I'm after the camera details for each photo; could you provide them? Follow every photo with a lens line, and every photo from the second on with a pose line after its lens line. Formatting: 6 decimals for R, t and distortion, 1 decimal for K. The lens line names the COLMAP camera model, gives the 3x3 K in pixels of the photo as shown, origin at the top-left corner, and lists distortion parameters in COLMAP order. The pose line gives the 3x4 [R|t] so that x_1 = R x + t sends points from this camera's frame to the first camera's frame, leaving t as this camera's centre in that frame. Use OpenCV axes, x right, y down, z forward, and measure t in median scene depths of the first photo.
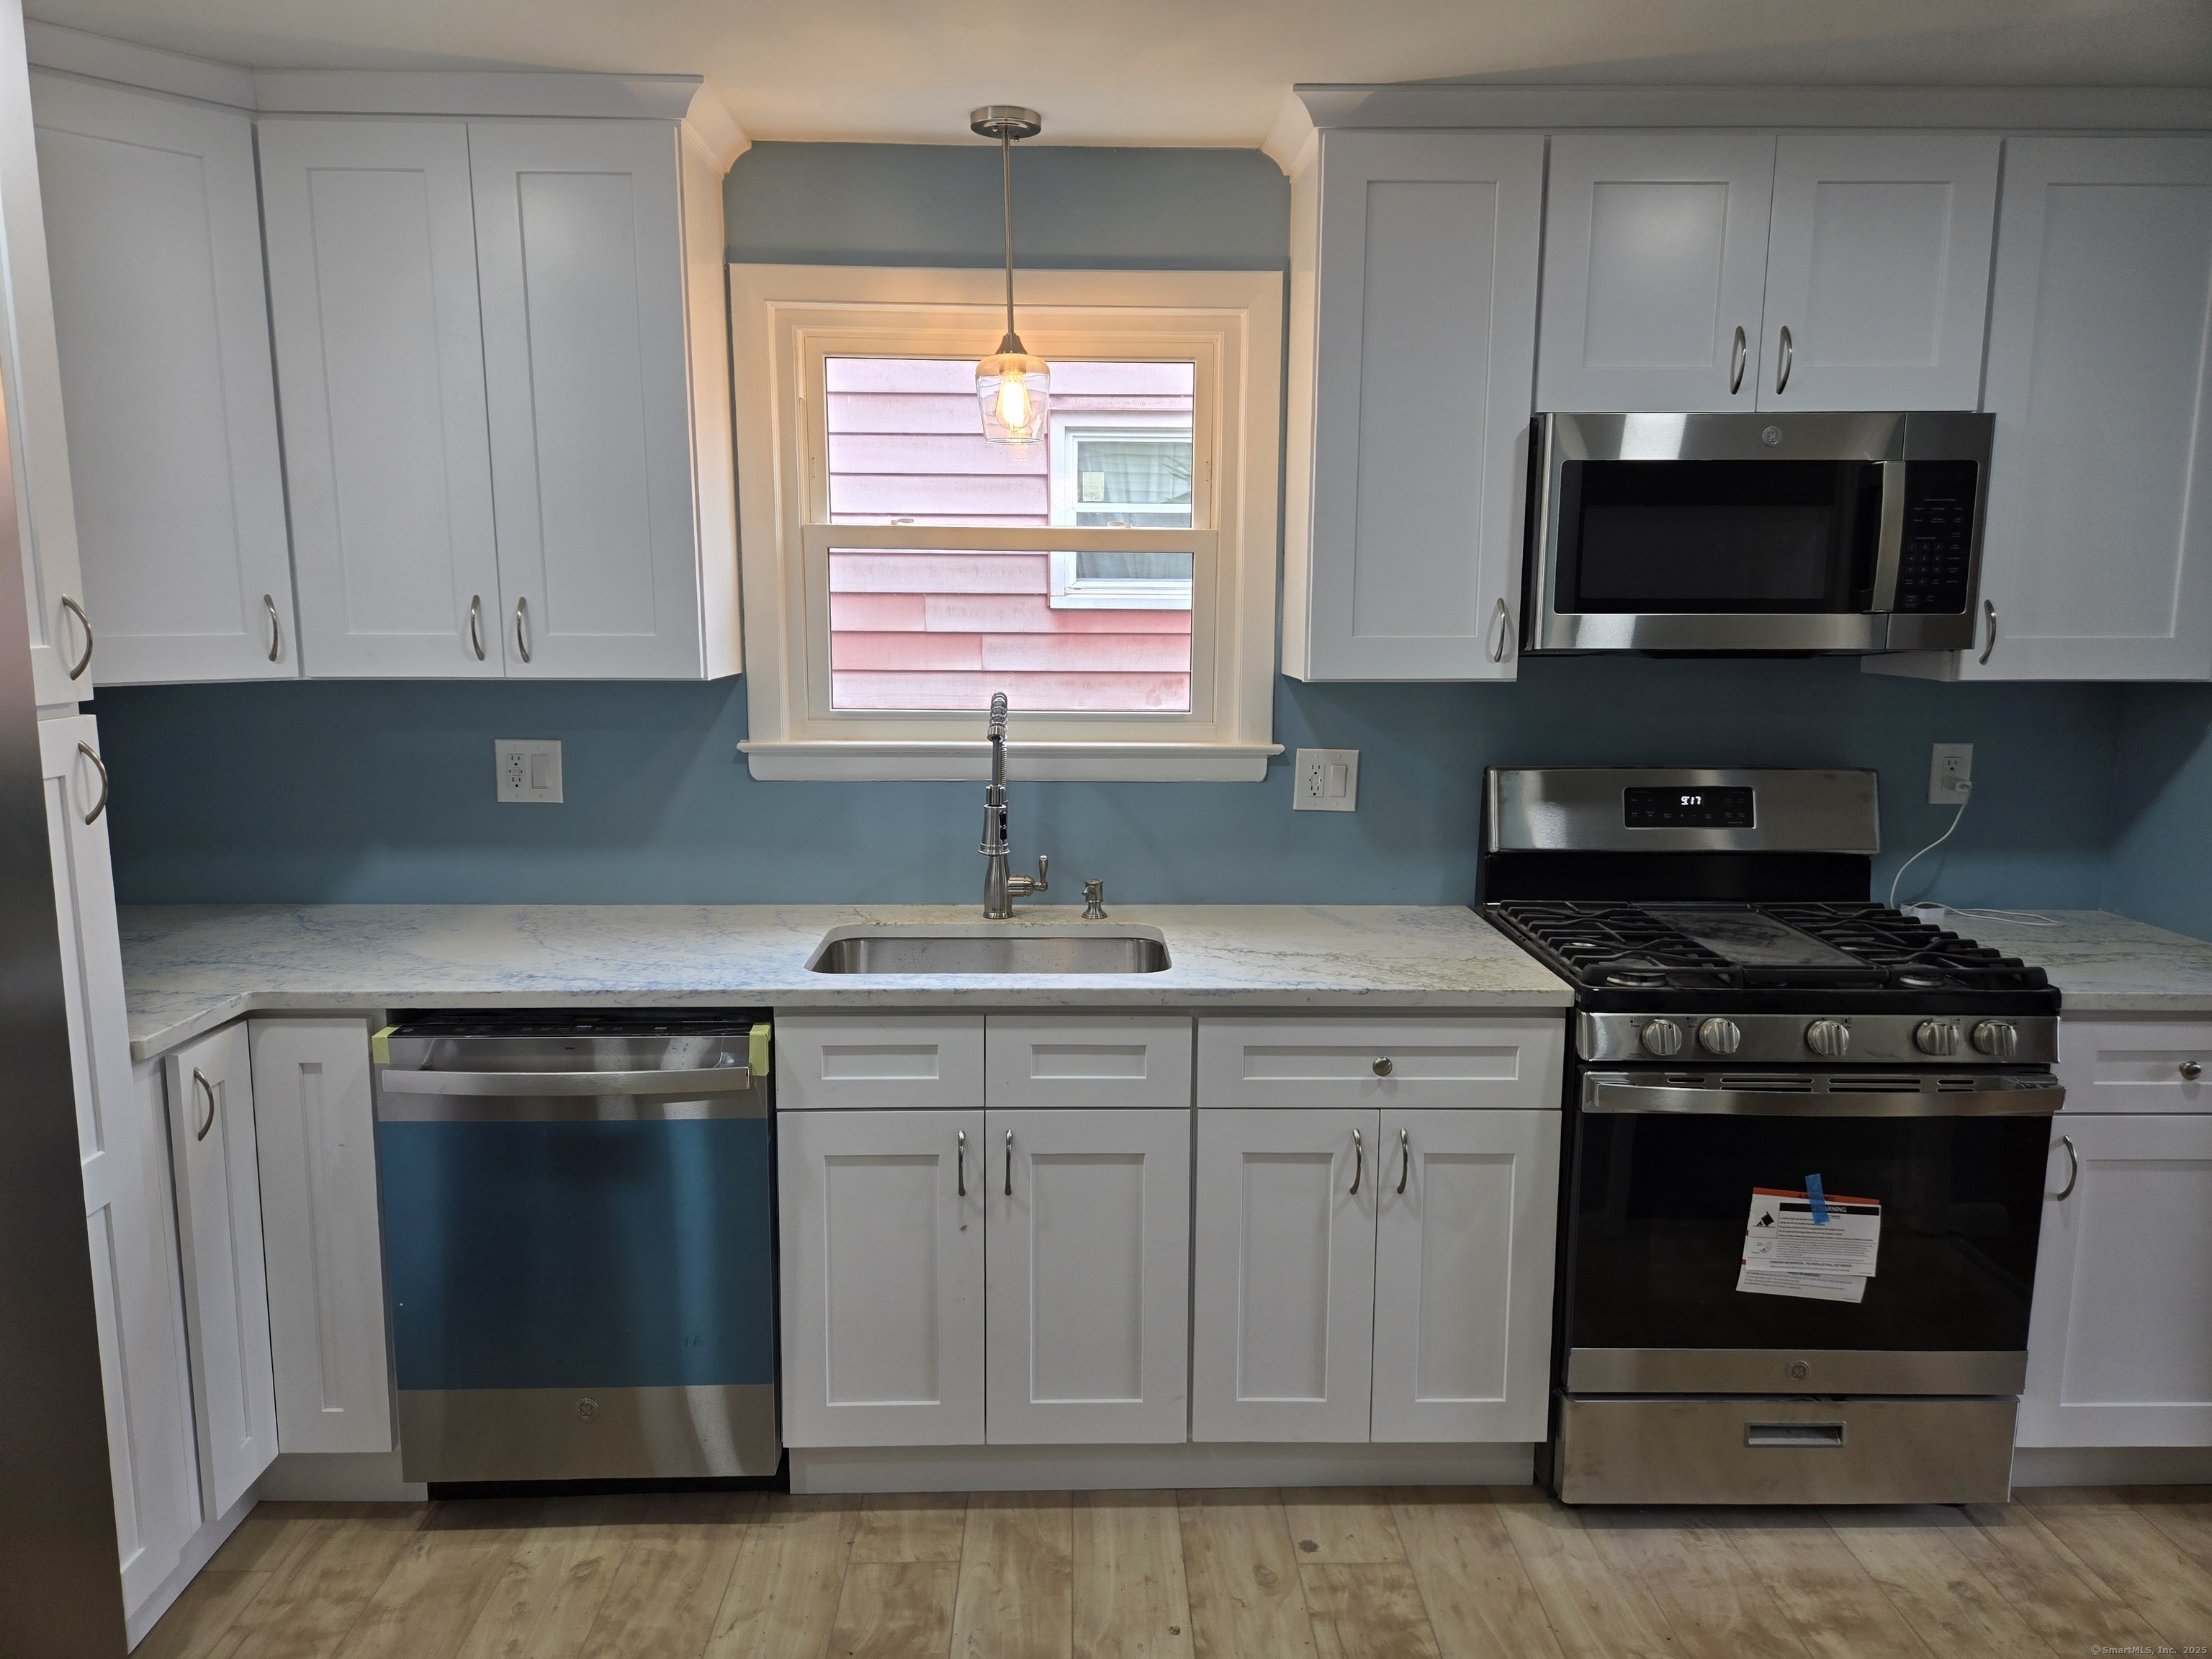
lens RADIAL K [[1389.5, 0, 1108.9], [0, 1389.5, 811.6], [0, 0, 1]] dist [0.064999, -0.044010]
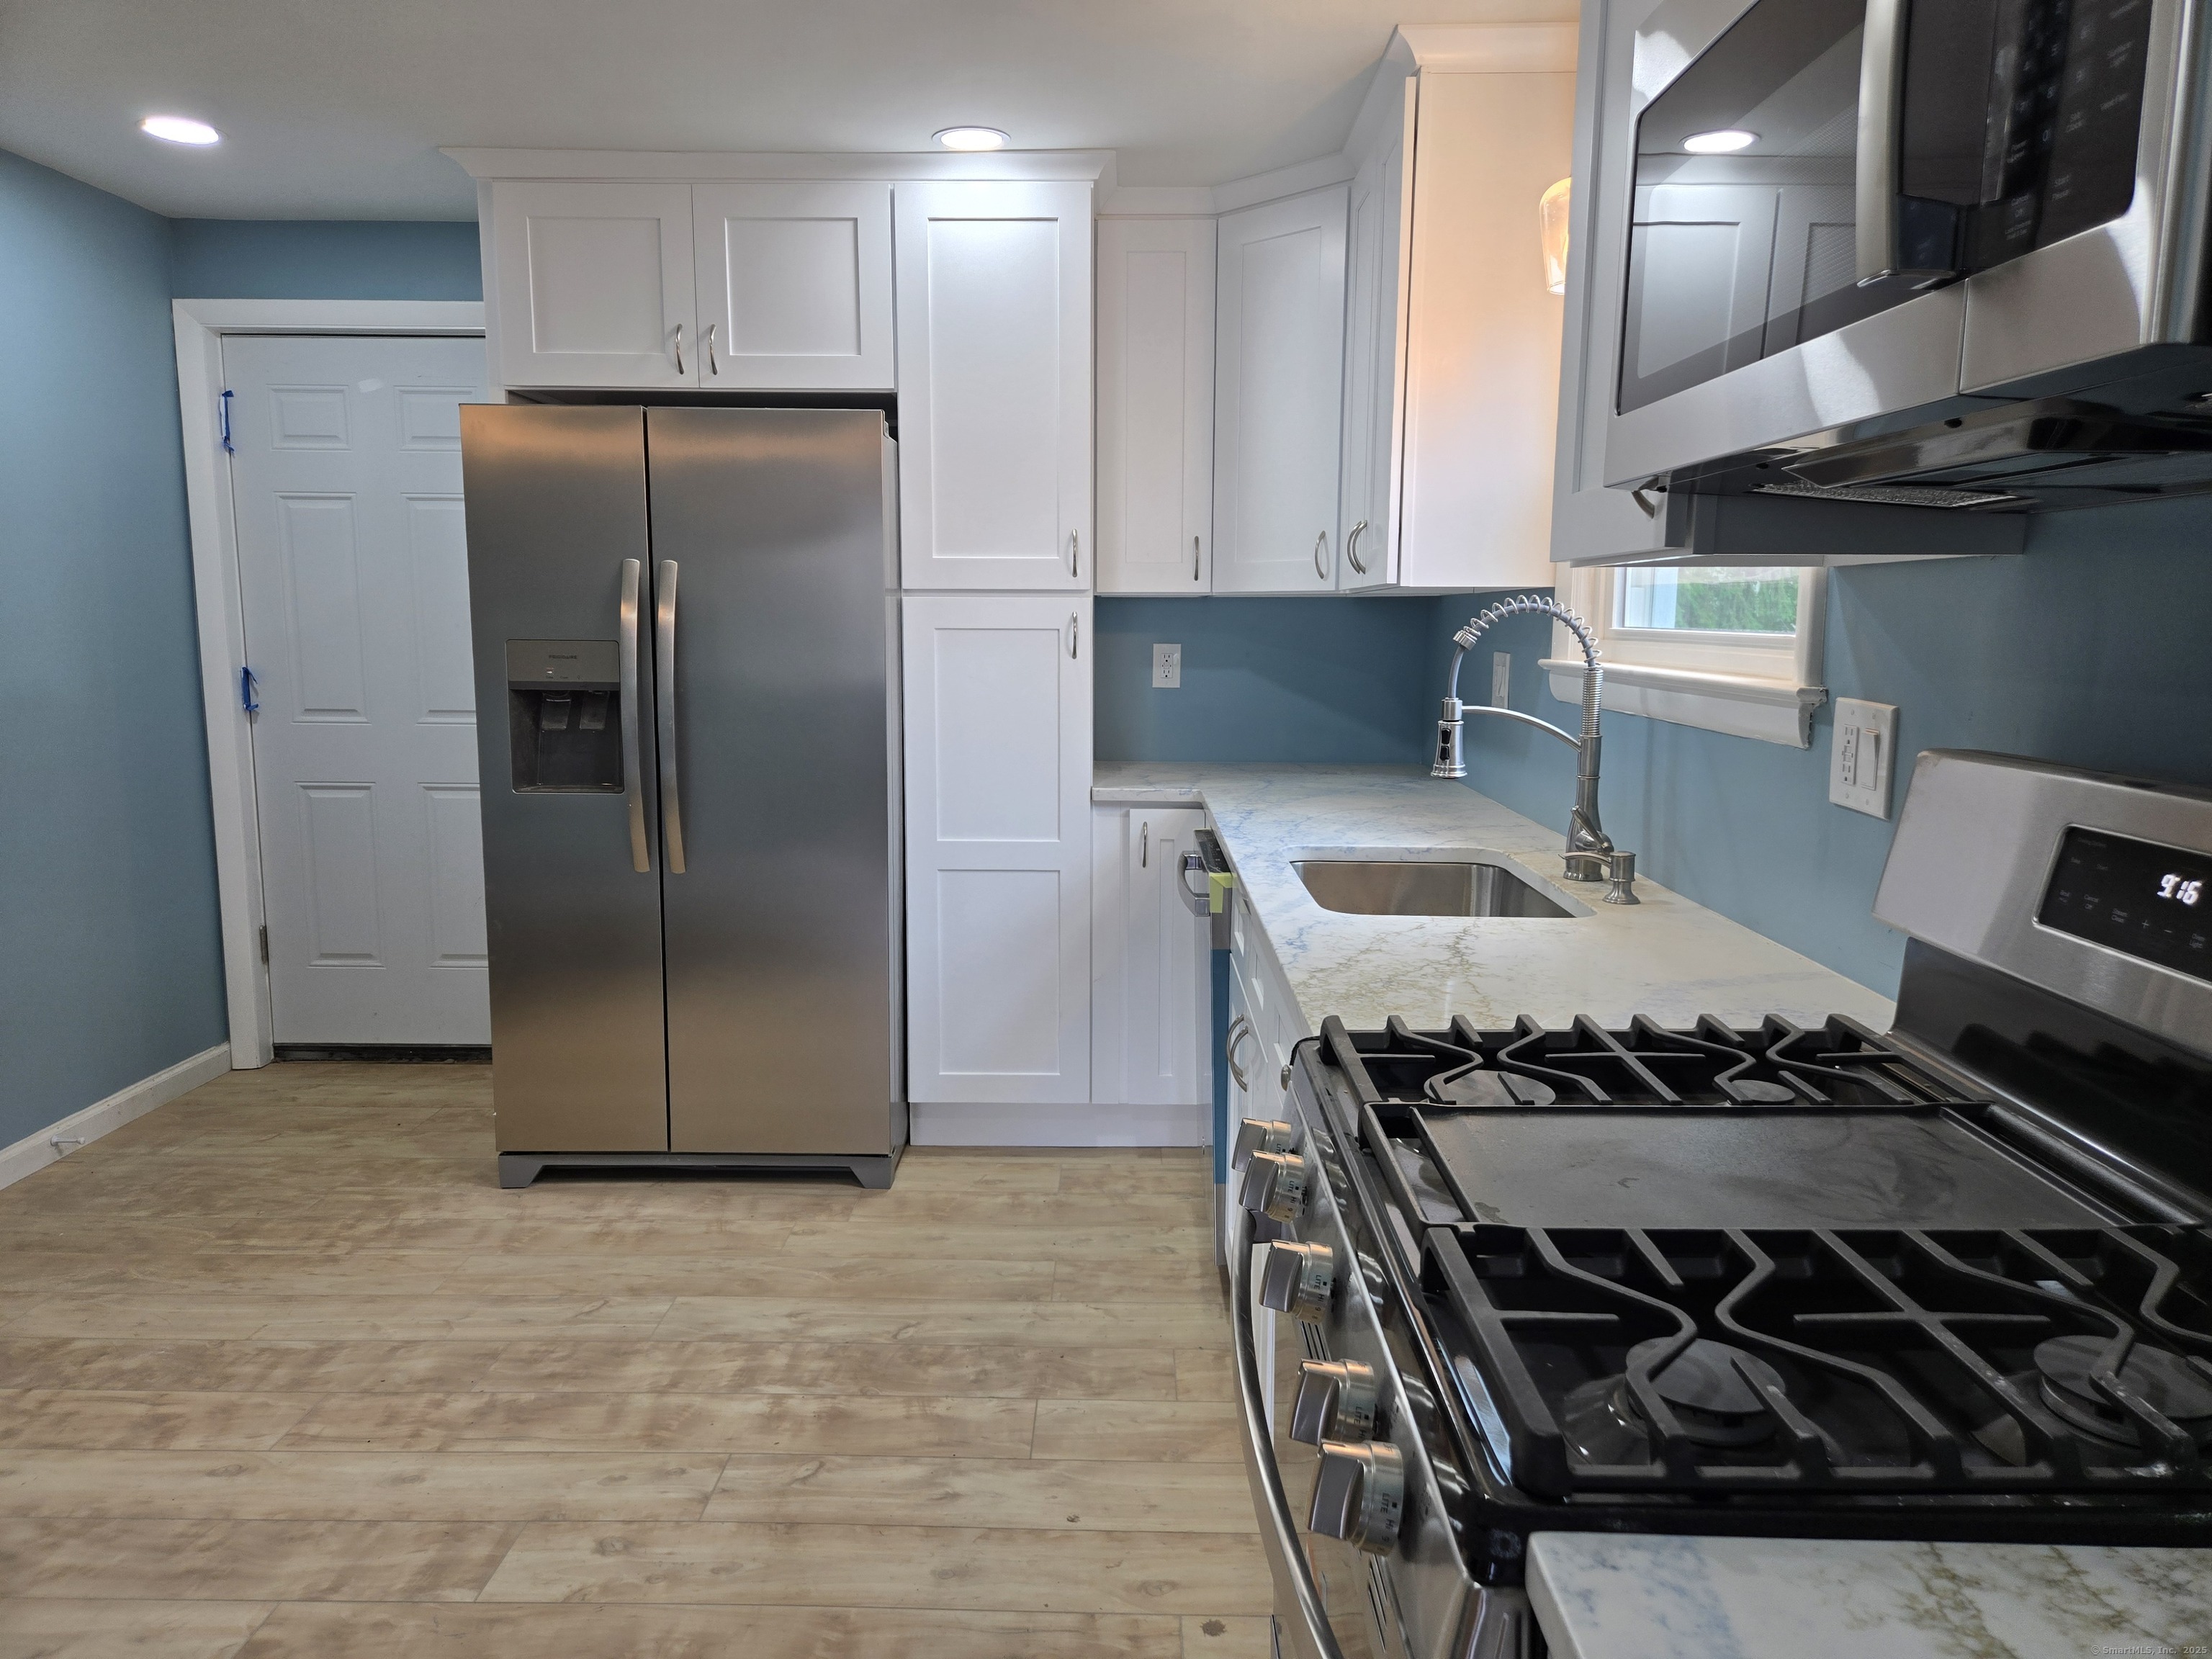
lens RADIAL K [[1389.5, 0, 1108.9], [0, 1389.5, 811.6], [0, 0, 1]] dist [0.064999, -0.044010]
pose [[-0.005960, 0.130372, -0.991447, 0.895115], [-0.124578, 0.983644, 0.130095, -0.045910], [0.992192, 0.124288, 0.010379, 0.872407]]
